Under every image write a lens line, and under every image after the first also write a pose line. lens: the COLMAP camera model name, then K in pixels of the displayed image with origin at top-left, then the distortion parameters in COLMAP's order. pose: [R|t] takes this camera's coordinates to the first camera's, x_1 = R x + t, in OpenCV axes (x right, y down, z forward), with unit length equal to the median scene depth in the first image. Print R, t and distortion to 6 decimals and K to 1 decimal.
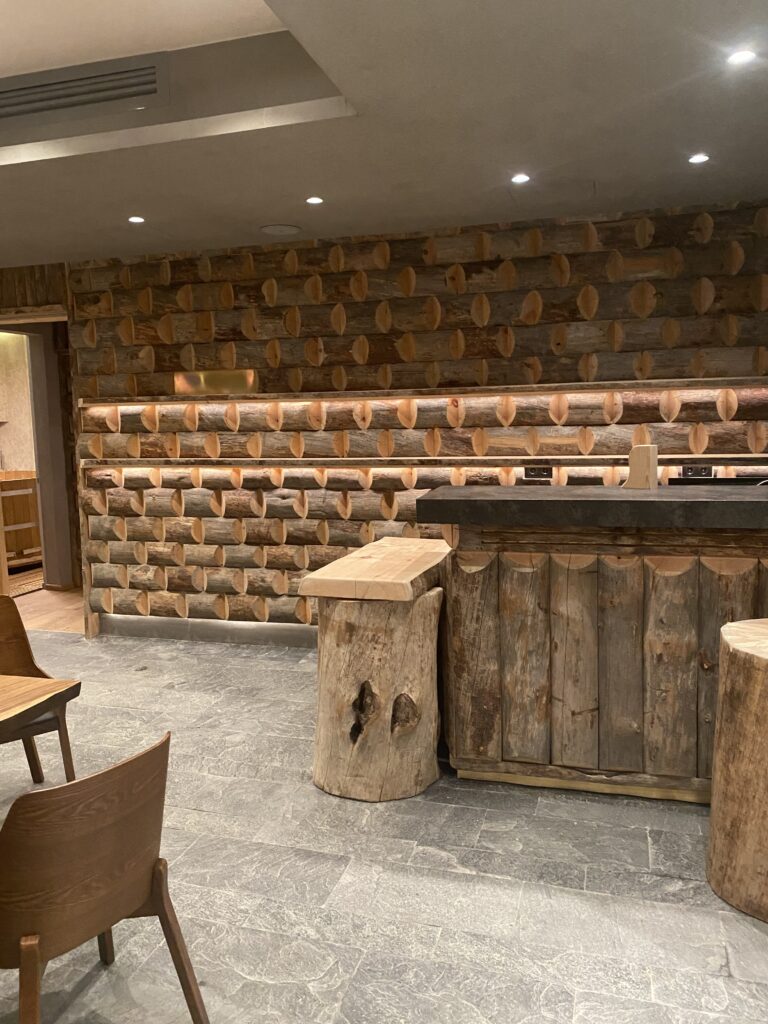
lens RADIAL K [[792.9, 0, 385.1], [0, 792.9, 513.2], [0, 0, 1]] dist [-0.005215, 0.006861]
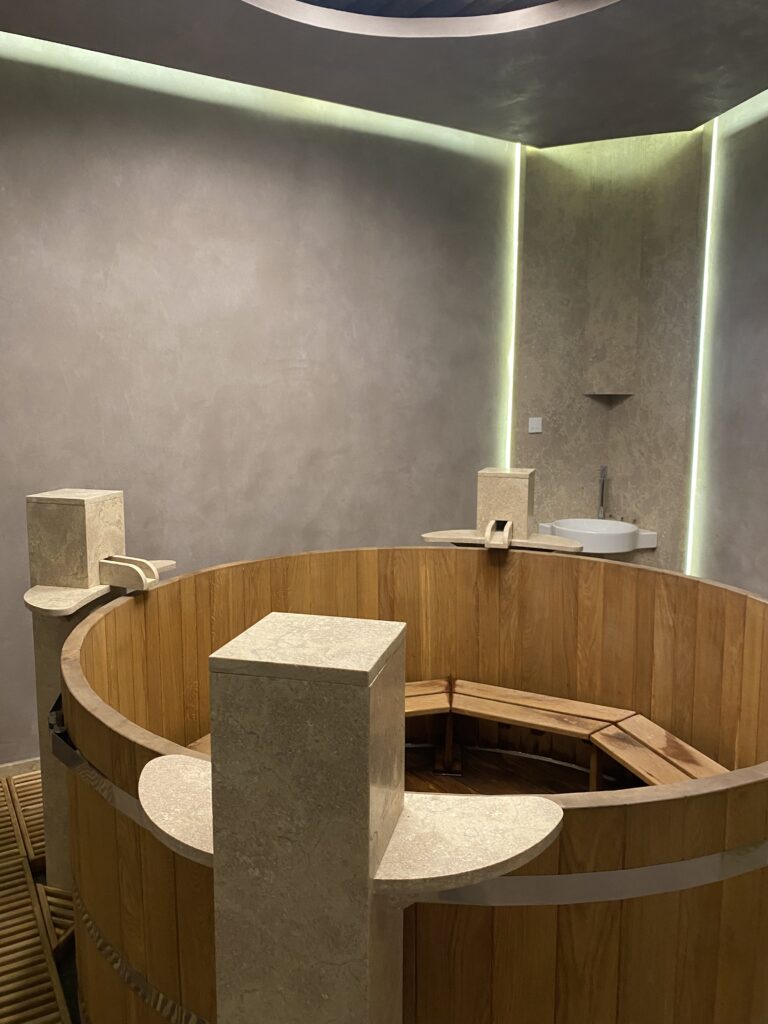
lens RADIAL K [[792.9, 0, 380.2], [0, 792.9, 508.4], [0, 0, 1]] dist [-0.005215, 0.006861]
pose [[0.748594, 0.116352, -0.652740, -0.311129], [-0.100117, 0.993030, 0.062191, -0.073072], [0.655426, 0.018795, 0.755025, 0.633498]]
